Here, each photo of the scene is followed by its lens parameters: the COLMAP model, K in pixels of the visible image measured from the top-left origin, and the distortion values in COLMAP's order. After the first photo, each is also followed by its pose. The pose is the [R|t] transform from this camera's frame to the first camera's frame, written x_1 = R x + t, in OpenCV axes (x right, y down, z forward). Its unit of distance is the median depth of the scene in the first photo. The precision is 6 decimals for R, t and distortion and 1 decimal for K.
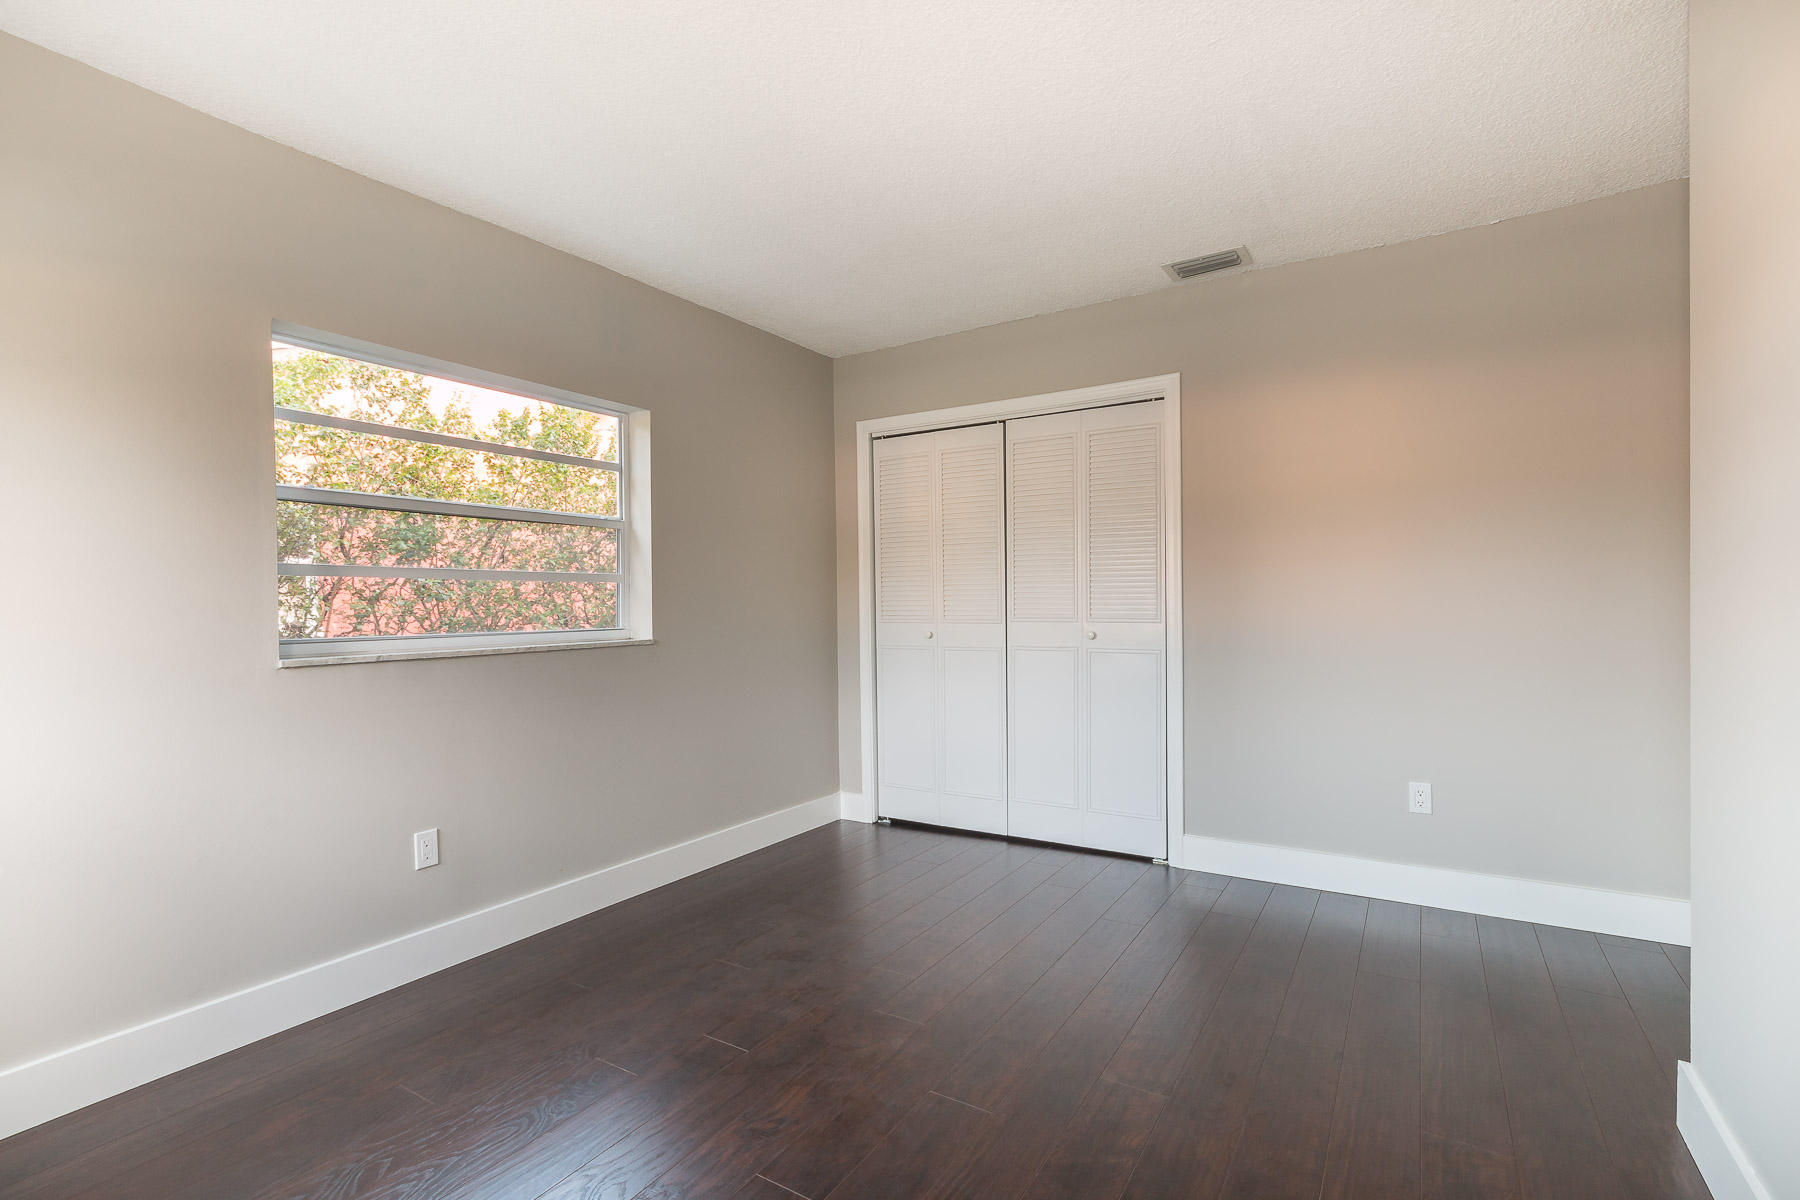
lens RADIAL K [[823.5, 0, 897.9], [0, 823.5, 612.8], [0, 0, 1]] dist [0.001583, 0.000691]
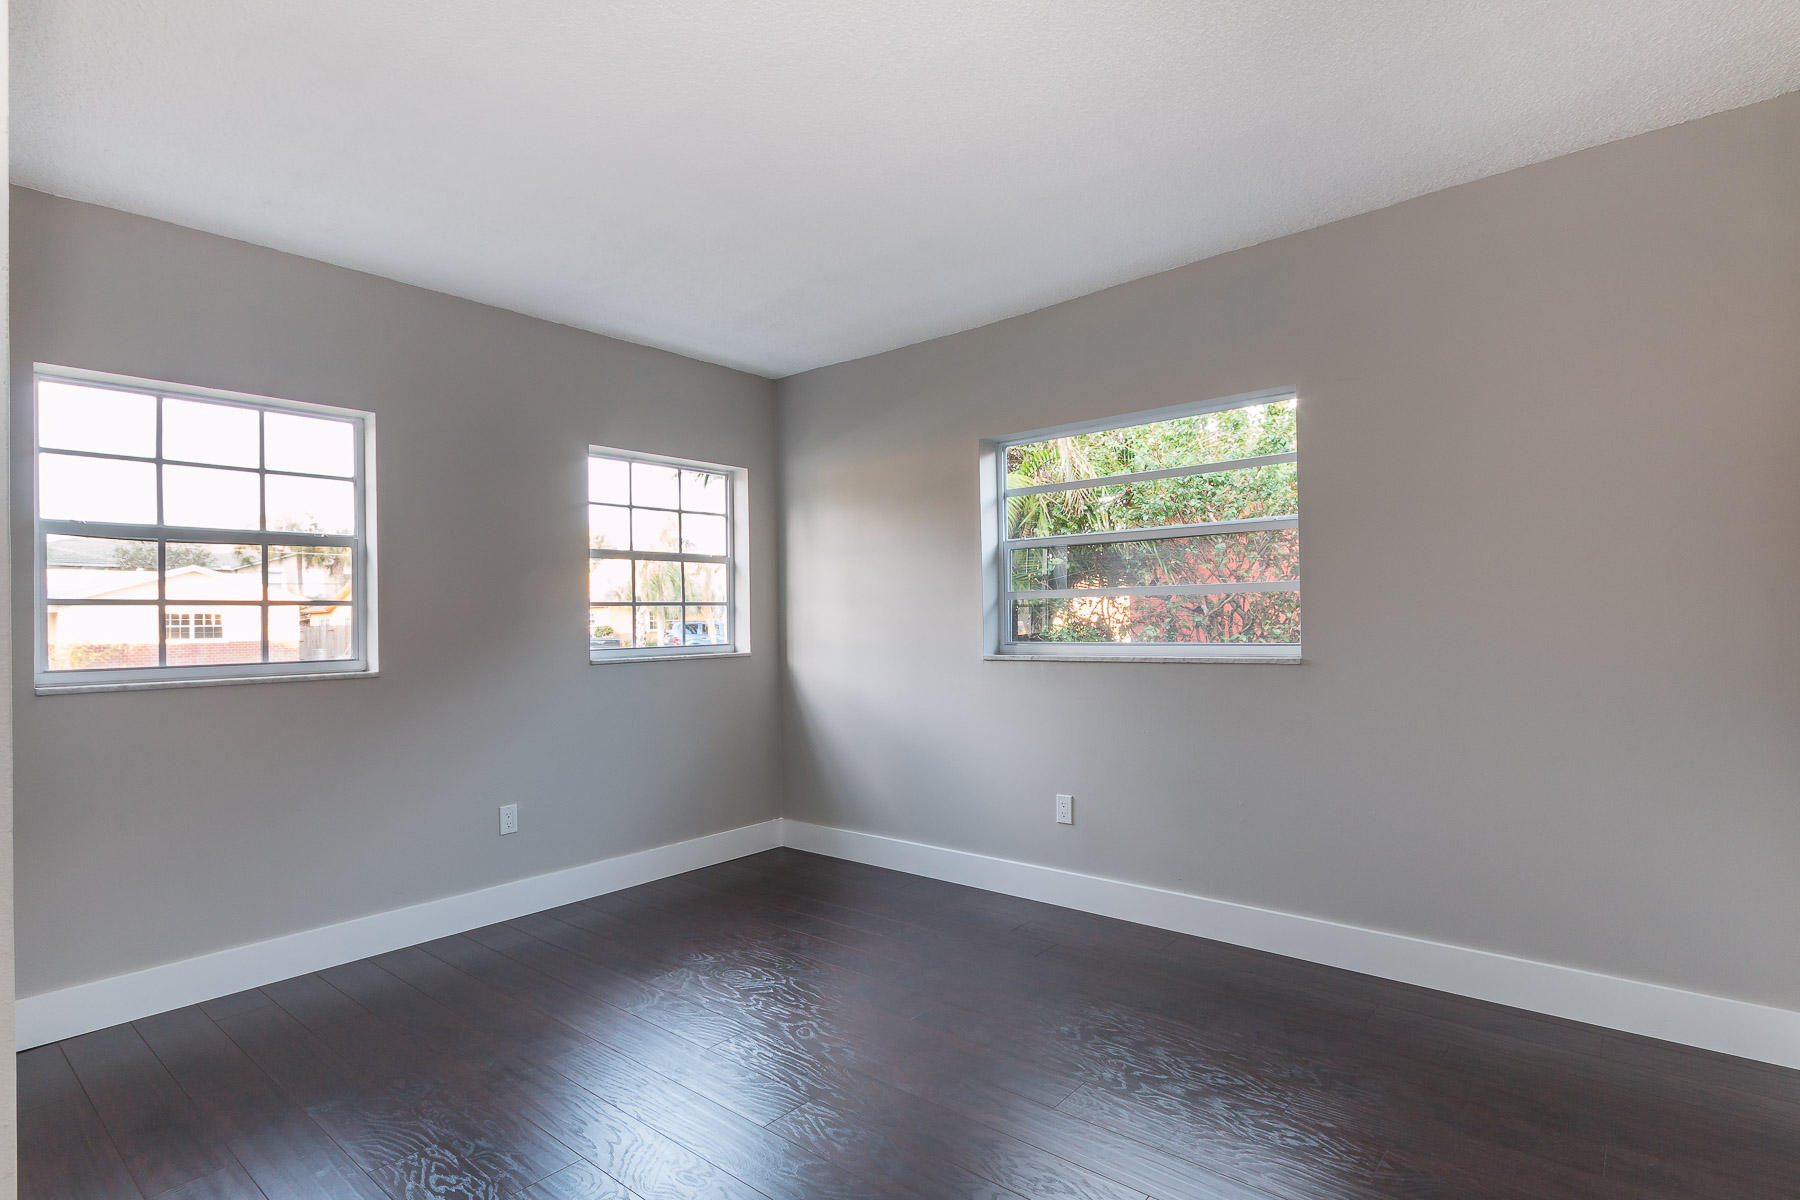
lens RADIAL K [[823.5, 0, 897.9], [0, 823.5, 612.8], [0, 0, 1]] dist [0.001583, 0.000691]
pose [[-0.093760, 0.006524, -0.995573, 0.710554], [0.007939, 0.999952, 0.005805, -0.027304], [0.995563, -0.007359, -0.093807, 0.845014]]
